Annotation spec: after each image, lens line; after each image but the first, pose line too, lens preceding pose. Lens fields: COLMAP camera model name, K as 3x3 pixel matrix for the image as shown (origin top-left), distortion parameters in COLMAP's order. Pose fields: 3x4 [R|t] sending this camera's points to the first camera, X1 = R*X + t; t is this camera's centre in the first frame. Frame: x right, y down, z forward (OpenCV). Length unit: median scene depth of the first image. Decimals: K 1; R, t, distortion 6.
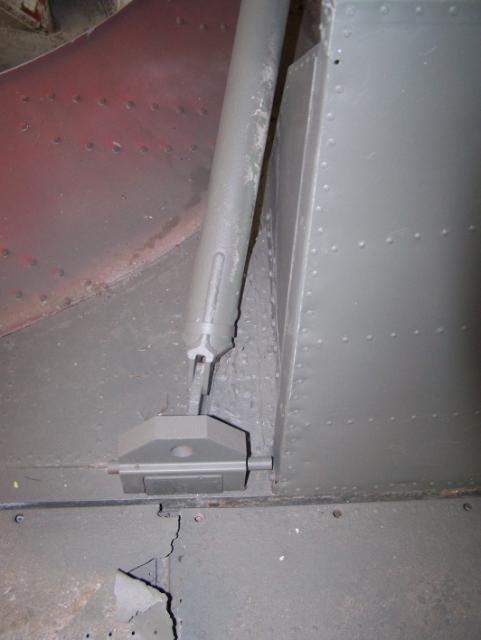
lens RADIAL K [[724.3, 0, 240.5], [0, 724.3, 320.0], [0, 0, 1]] dist [-0.213407, 0.394068]
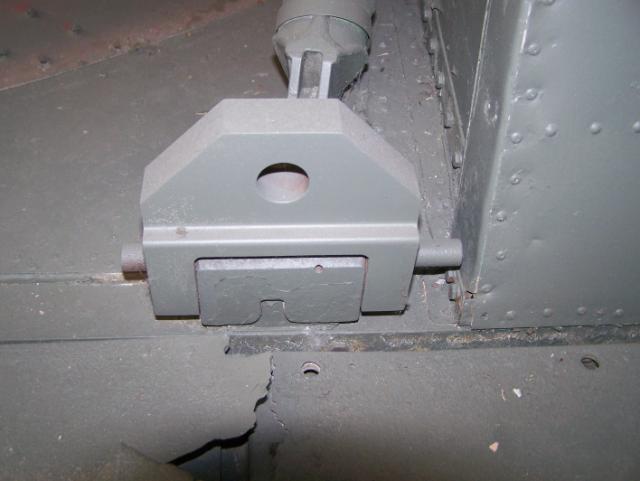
lens RADIAL K [[724.3, 0, 304.3], [0, 724.3, 240.7], [0, 0, 1]] dist [-0.213407, 0.394068]
pose [[0.999977, -0.005667, -0.003684, -0.059455], [0.005101, 0.990317, -0.138728, 0.253606], [0.004435, 0.138706, 0.990324, 0.502296]]
